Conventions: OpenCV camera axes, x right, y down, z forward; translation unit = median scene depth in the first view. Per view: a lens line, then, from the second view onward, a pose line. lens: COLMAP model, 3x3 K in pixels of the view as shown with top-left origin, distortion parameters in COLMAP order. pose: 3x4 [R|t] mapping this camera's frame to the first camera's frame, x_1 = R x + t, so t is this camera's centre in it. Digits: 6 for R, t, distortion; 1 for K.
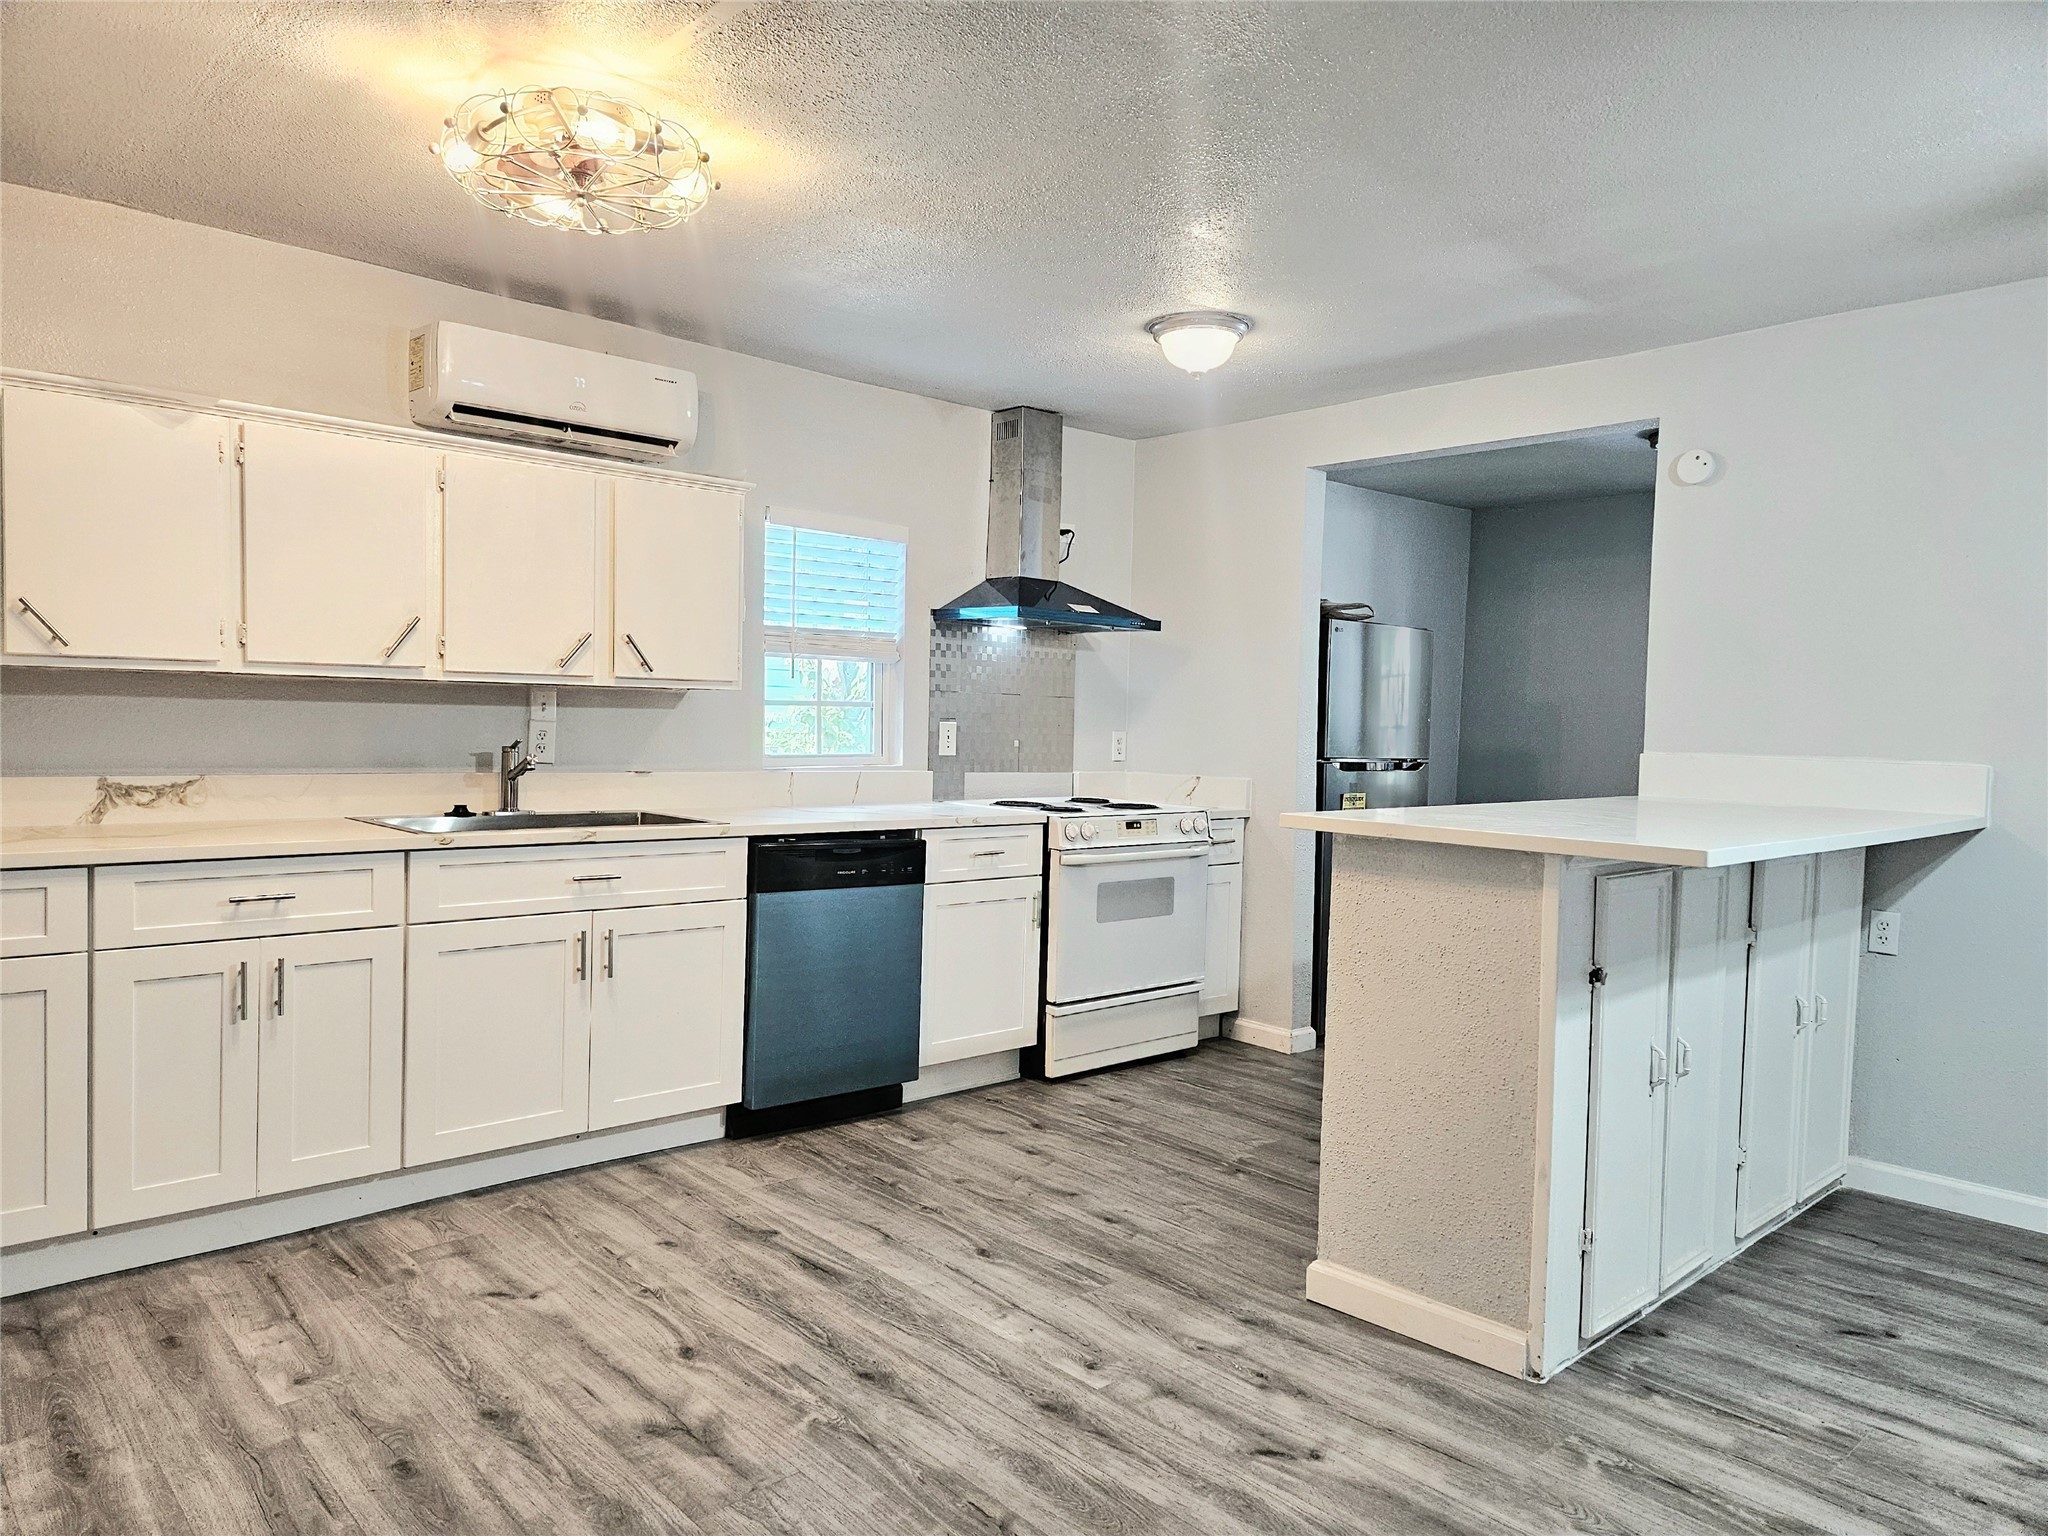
lens RADIAL K [[1378.8, 0, 1027.0], [0, 1378.8, 768.8], [0, 0, 1]] dist [0.029532, 0.000133]
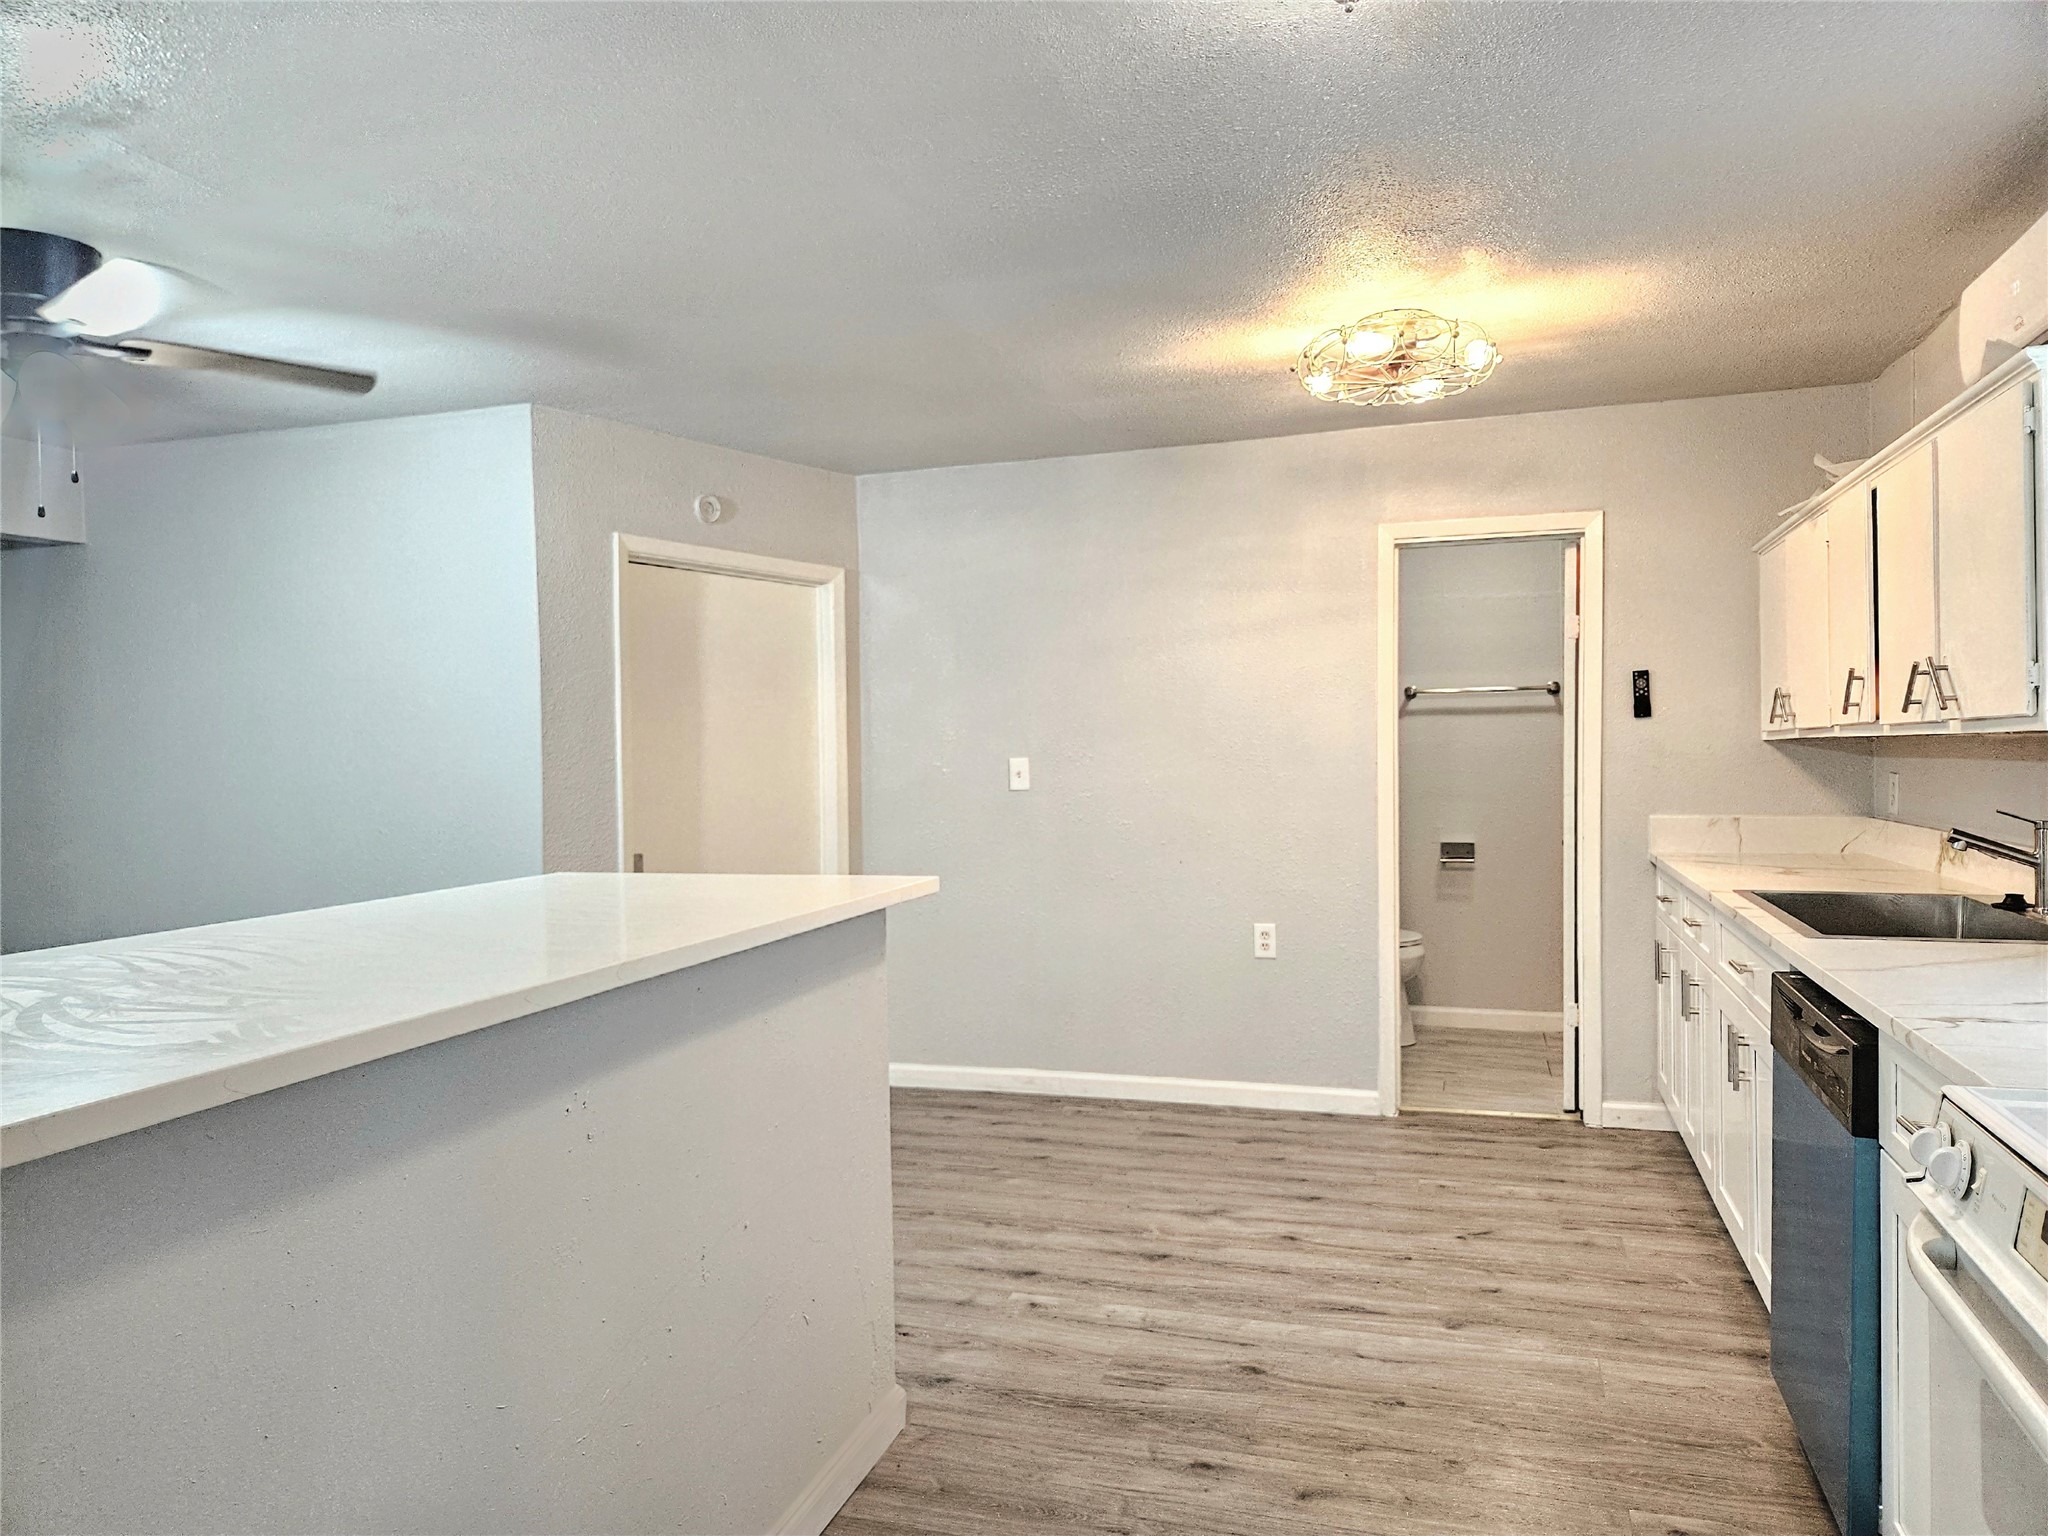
lens RADIAL K [[1378.8, 0, 1026.9], [0, 1378.8, 770.9], [0, 0, 1]] dist [0.029532, 0.000133]
pose [[-0.876516, -0.007622, -0.481311, 0.609290], [-0.026549, 0.999118, 0.032527, -0.073100], [0.480639, 0.041289, -0.875946, 1.943056]]
